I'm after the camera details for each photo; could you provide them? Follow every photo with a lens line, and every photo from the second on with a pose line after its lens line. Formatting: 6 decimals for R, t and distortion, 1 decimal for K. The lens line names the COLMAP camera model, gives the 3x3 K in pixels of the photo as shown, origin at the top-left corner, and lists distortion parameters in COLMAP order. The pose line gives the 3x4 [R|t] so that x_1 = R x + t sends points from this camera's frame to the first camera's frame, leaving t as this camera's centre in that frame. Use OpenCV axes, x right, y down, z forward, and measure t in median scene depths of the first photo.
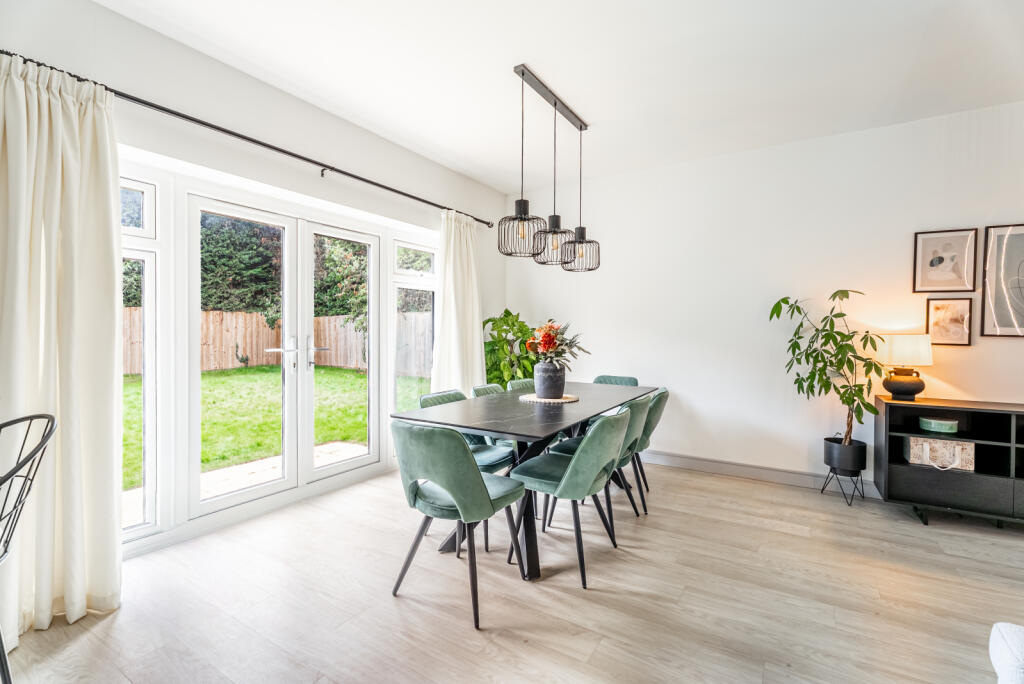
lens RADIAL K [[461.2, 0, 509.3], [0, 461.2, 337.3], [0, 0, 1]] dist [0.002191, 0.000087]
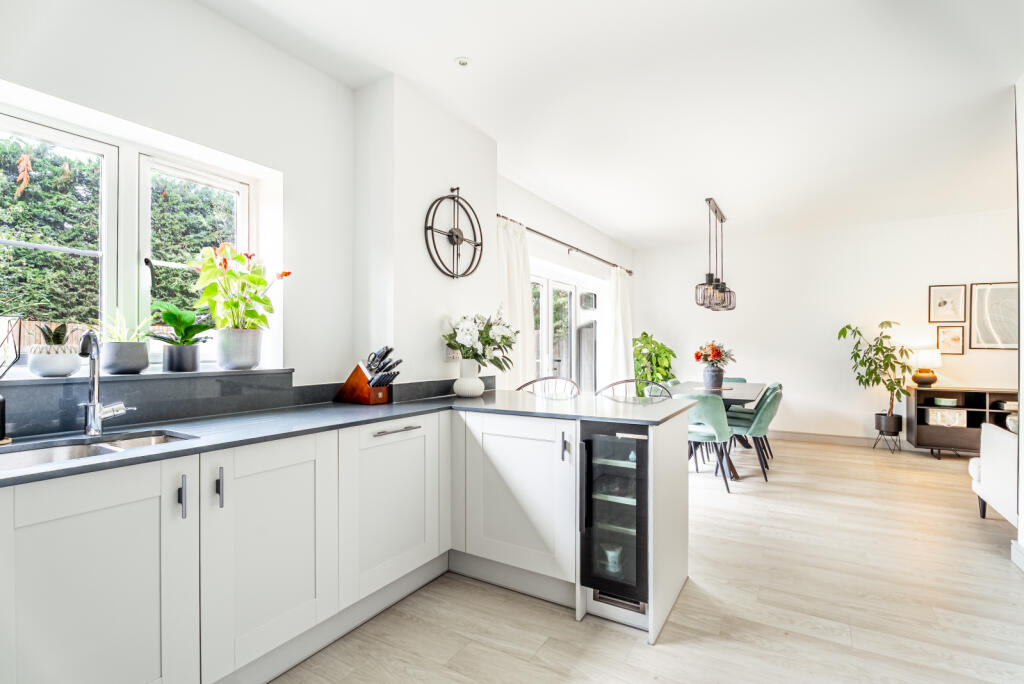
lens RADIAL K [[475.3, 0, 511.4], [0, 475.3, 346.7], [0, 0, 1]] dist [-0.001031, 0.000066]
pose [[0.999881, -0.007560, 0.013450, -0.637673], [0.007735, 0.999885, -0.013013, -0.000656], [-0.013351, 0.013116, 0.999825, -0.672038]]
